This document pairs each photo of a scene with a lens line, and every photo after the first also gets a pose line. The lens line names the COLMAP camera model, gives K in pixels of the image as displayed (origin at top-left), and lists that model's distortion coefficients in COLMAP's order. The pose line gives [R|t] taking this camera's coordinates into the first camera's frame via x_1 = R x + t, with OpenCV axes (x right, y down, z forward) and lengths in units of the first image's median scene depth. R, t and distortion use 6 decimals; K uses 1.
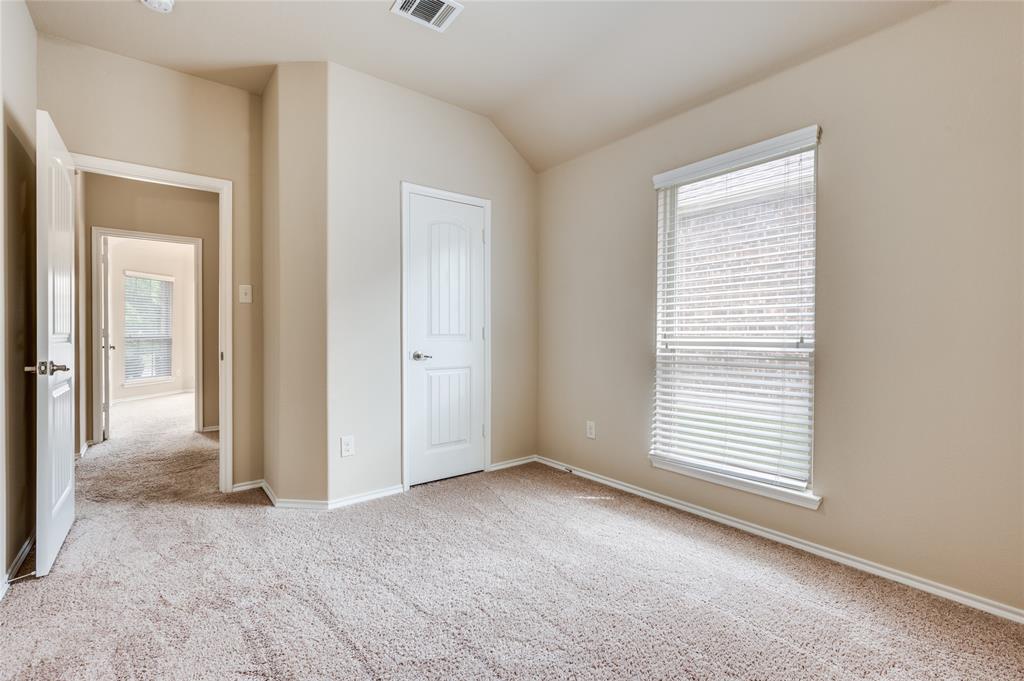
lens RADIAL K [[466.4, 0, 506.8], [0, 466.4, 337.6], [0, 0, 1]] dist [0.000075, -0.000112]
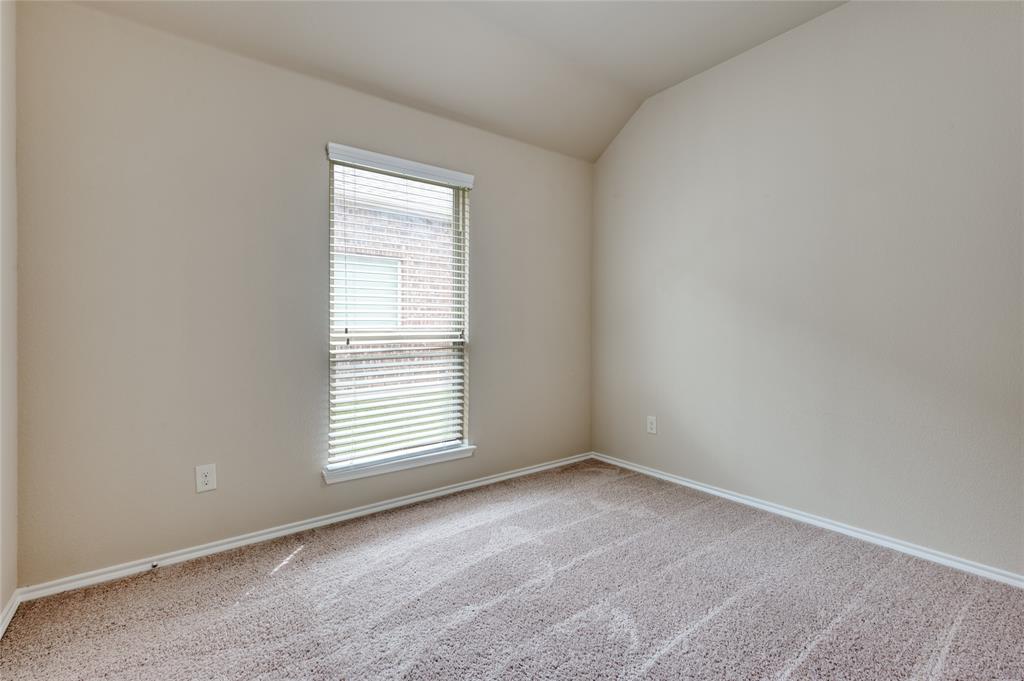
lens RADIAL K [[466.4, 0, 506.8], [0, 466.4, 333.5], [0, 0, 1]] dist [0.000075, -0.000112]
pose [[-0.004787, -0.011502, 0.999922, -0.562587], [0.012423, 0.999856, 0.011560, -0.004530], [-0.999911, 0.012478, -0.004643, 0.712919]]
